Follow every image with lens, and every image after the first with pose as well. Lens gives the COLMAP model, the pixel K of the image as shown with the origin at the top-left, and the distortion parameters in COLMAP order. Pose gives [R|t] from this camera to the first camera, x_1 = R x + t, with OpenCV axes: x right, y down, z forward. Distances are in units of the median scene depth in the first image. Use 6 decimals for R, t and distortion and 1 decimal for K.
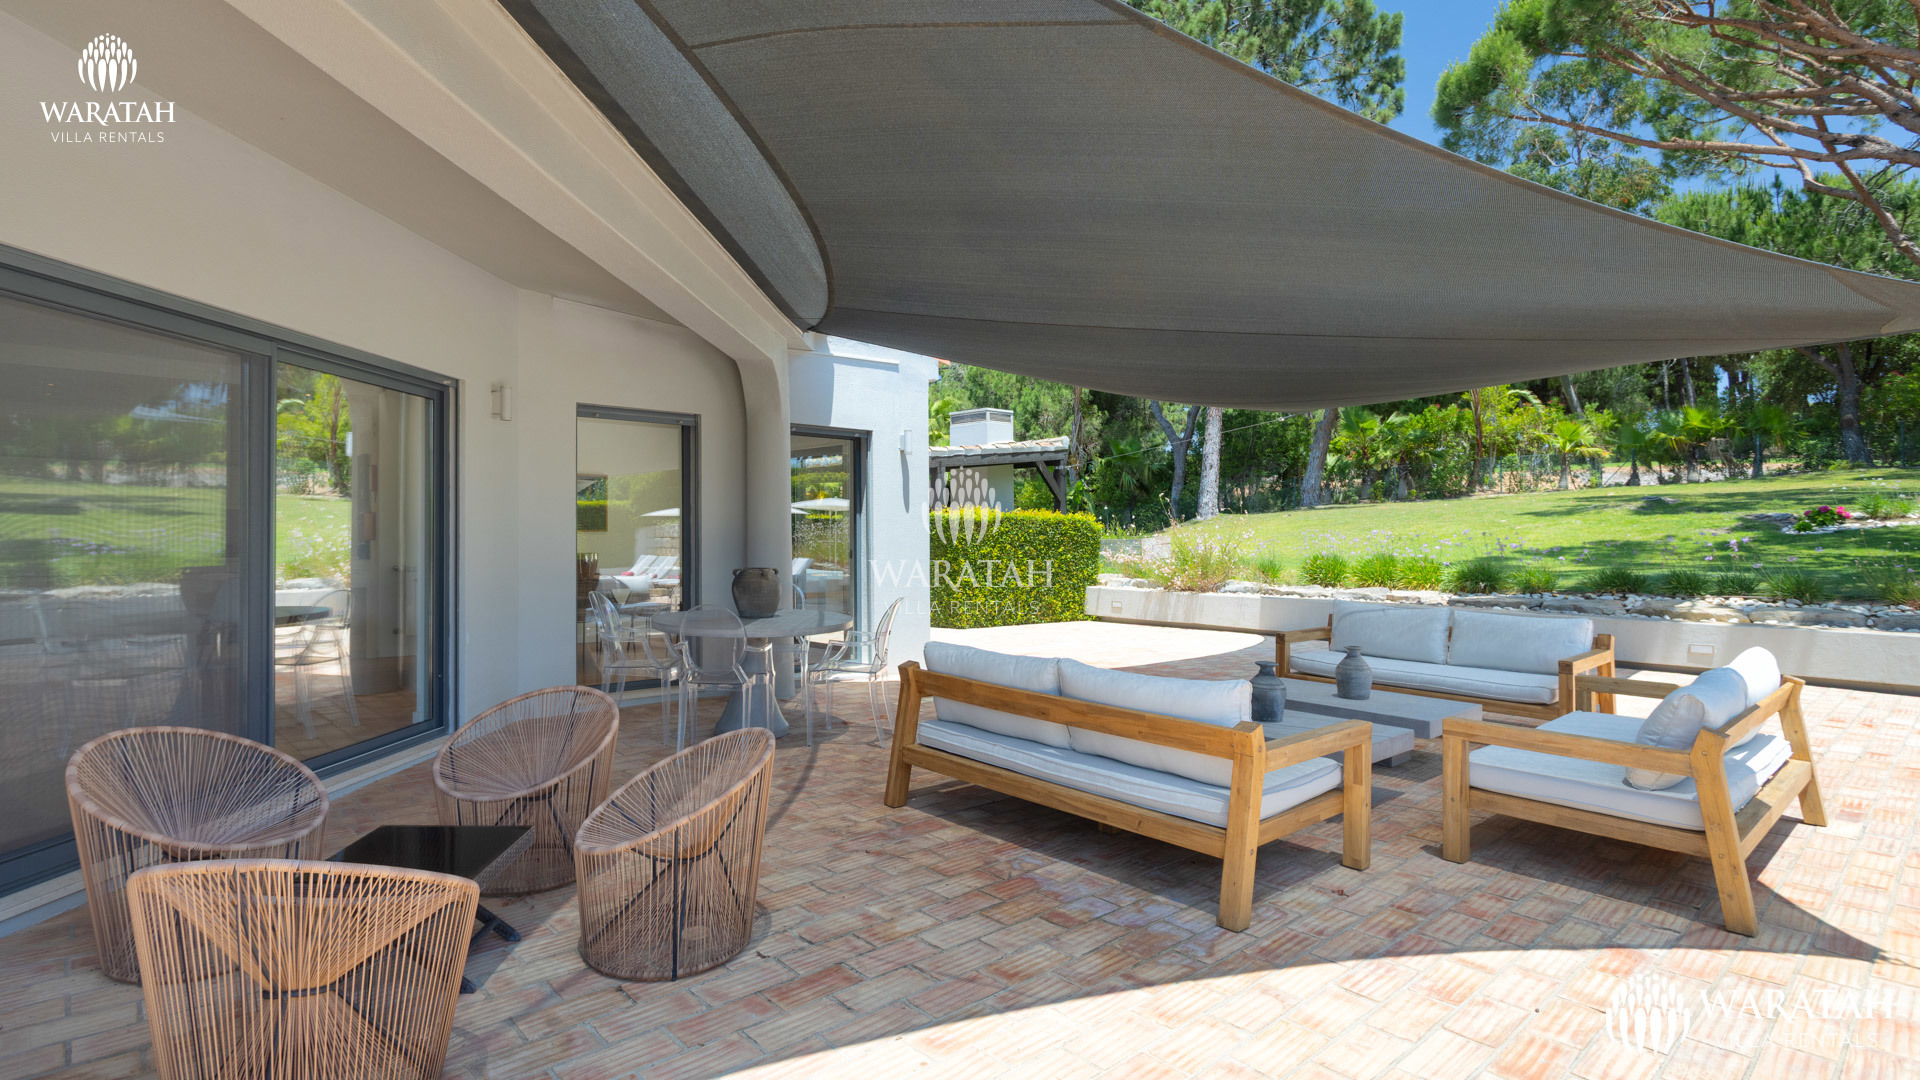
lens RADIAL K [[934.7, 0, 960.6], [0, 934.7, 537.4], [0, 0, 1]] dist [0.003967, 0.001596]
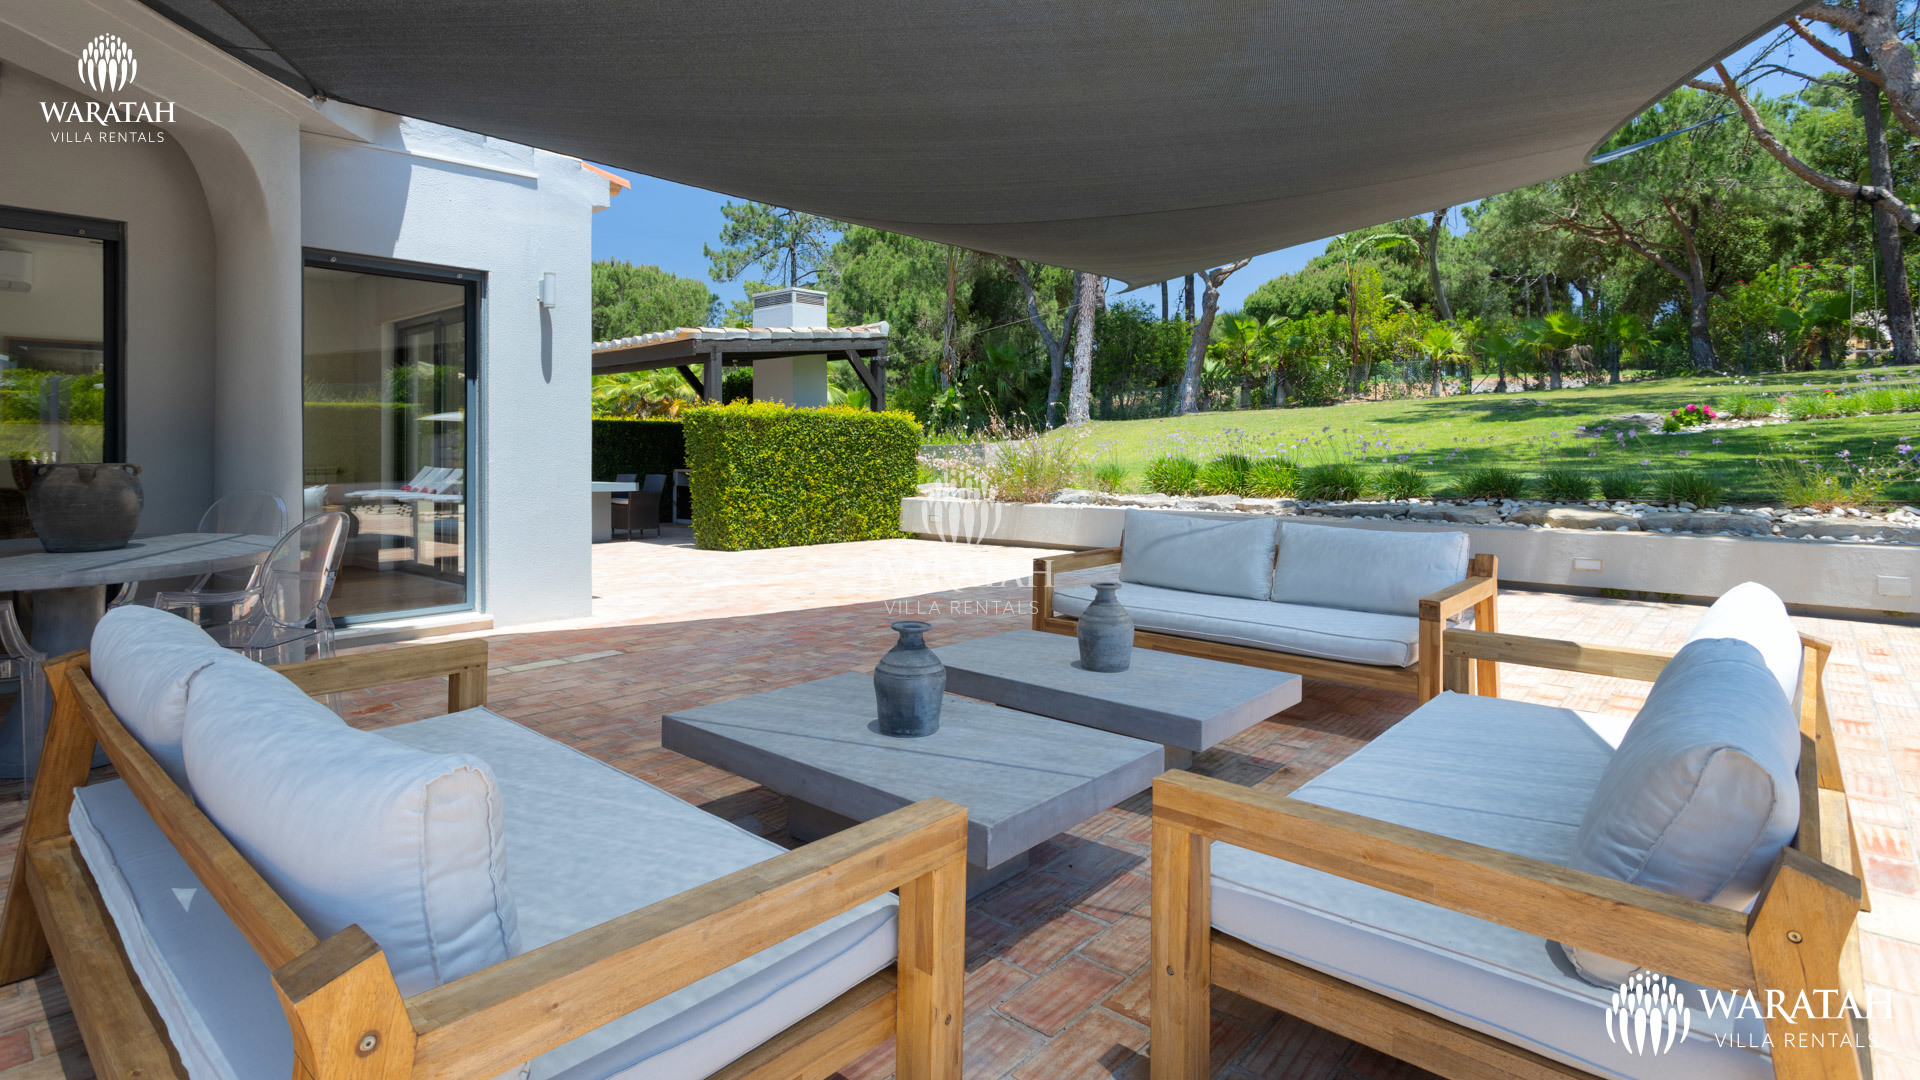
lens RADIAL K [[956.5, 0, 959.0], [0, 956.5, 474.6], [0, 0, 1]] dist [-0.000157, 0.001503]
pose [[0.993921, -0.007079, 0.109868, 0.089681], [0.004378, 0.999683, 0.024802, 0.010198], [-0.110009, -0.024170, 0.993637, 0.136349]]
